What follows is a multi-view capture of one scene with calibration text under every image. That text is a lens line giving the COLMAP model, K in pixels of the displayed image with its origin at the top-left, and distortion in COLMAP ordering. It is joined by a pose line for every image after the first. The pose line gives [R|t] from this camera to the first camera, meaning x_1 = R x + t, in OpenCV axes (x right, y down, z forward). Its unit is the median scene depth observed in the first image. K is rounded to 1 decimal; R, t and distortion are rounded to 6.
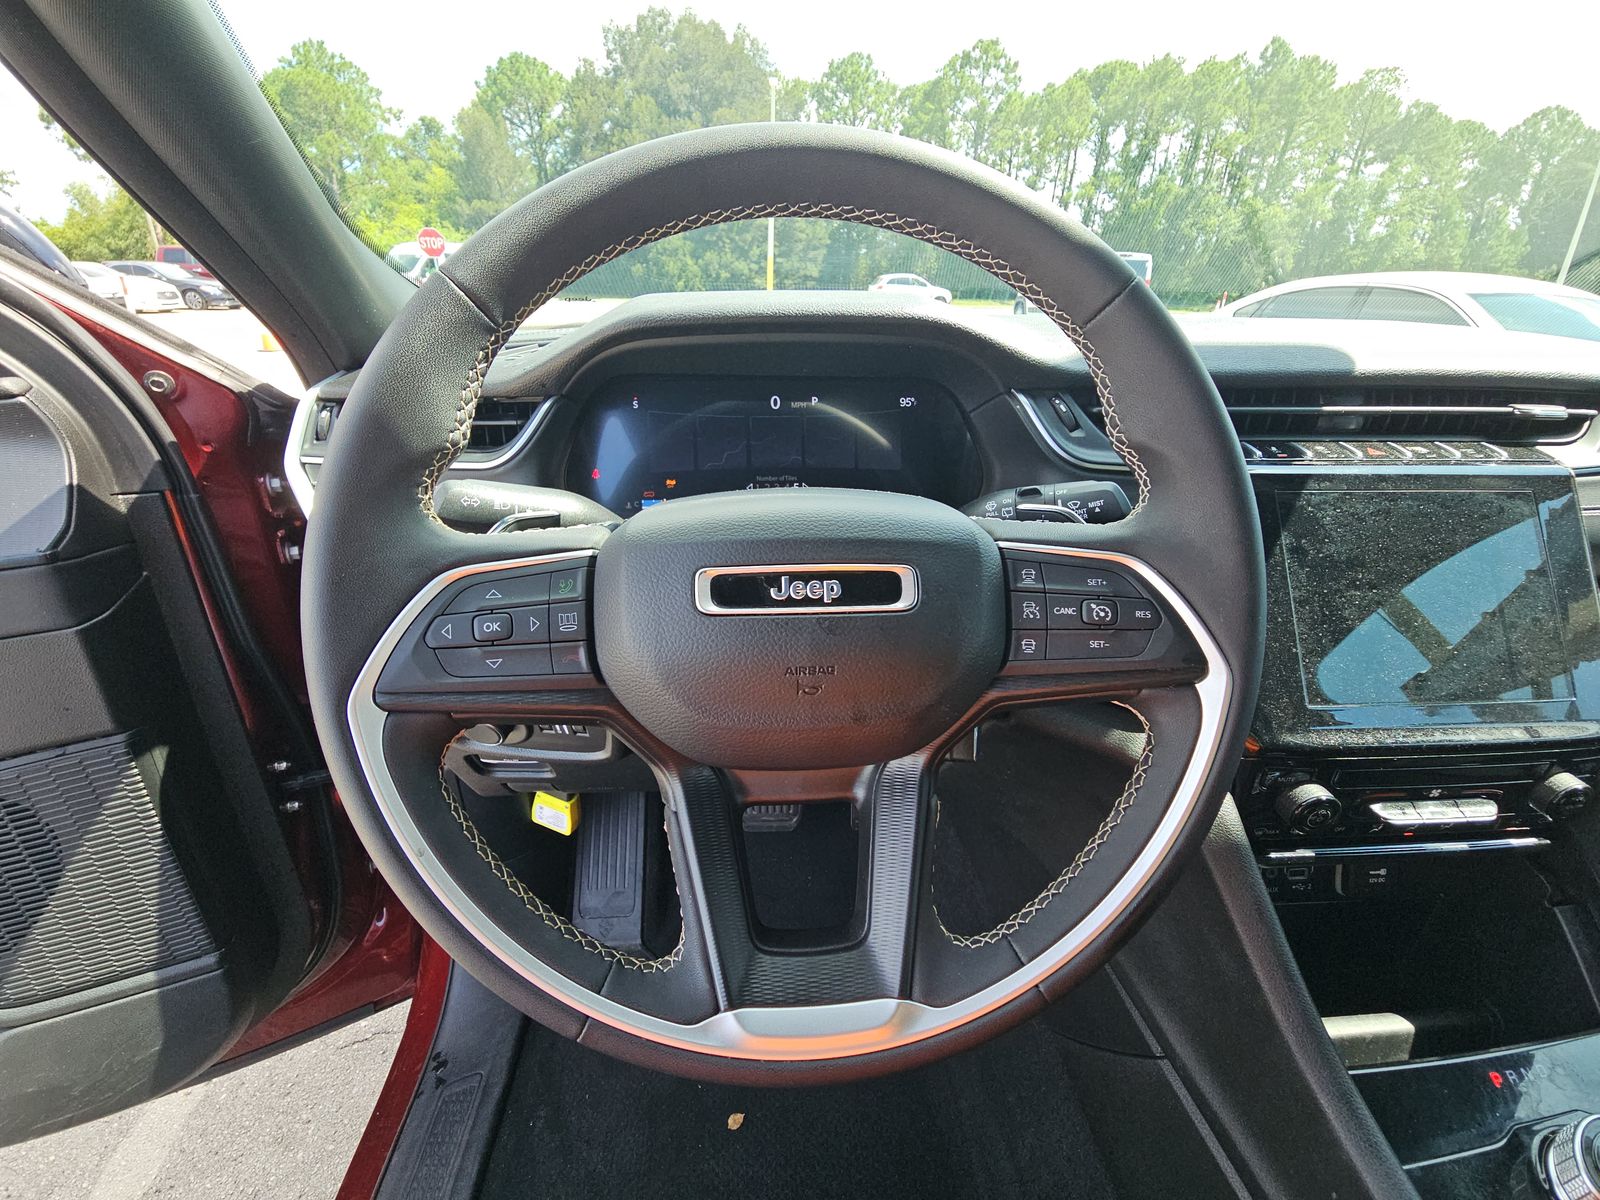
lens RADIAL K [[646.8, 0, 800.0], [0, 646.8, 604.4], [0, 0, 1]] dist [-0.016658, -0.000695]
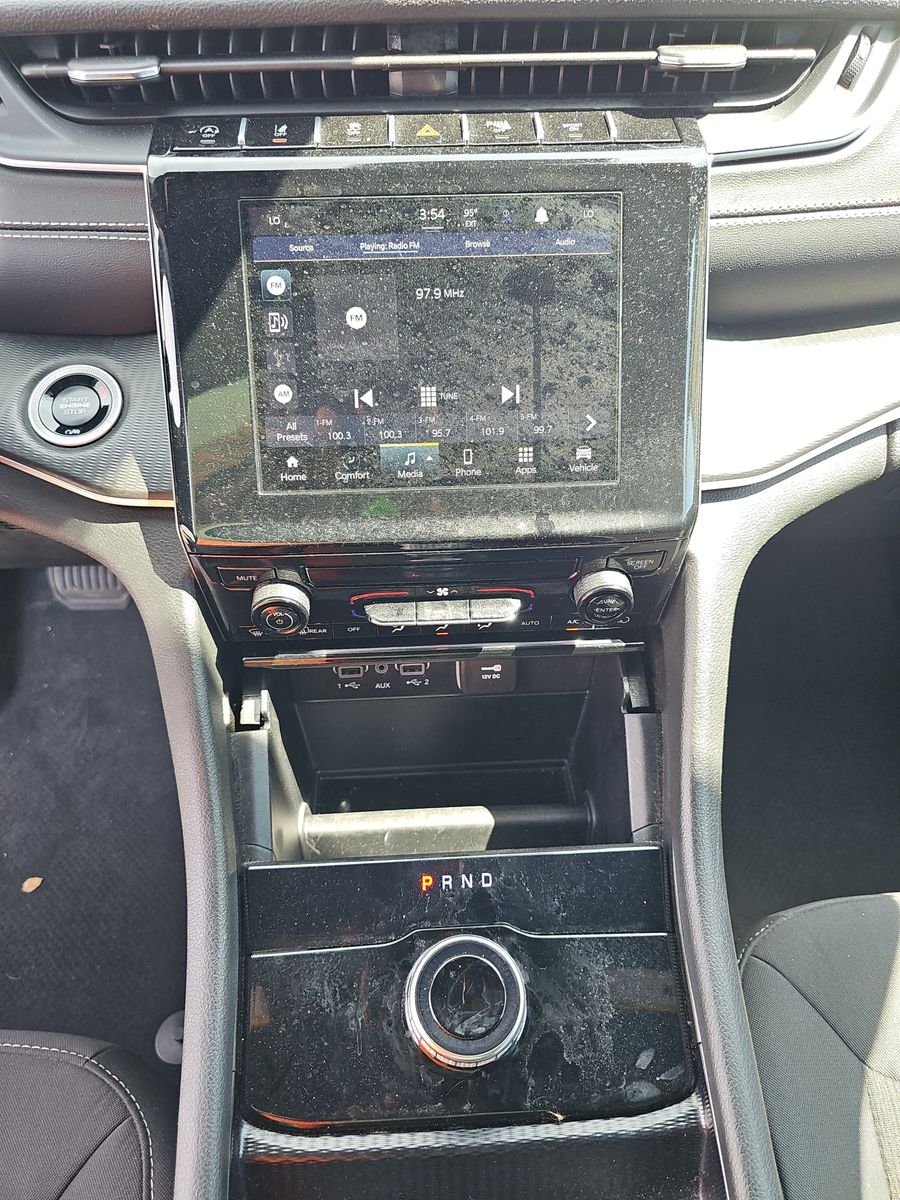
lens RADIAL K [[808.5, 0, 449.7], [0, 808.5, 597.1], [0, 0, 1]] dist [-0.006357, -0.002830]
pose [[0.999947, -0.005356, -0.008809, 0.990921], [0.008105, 0.936471, 0.350650, -0.074194], [0.006371, -0.350703, 0.936465, -0.017396]]
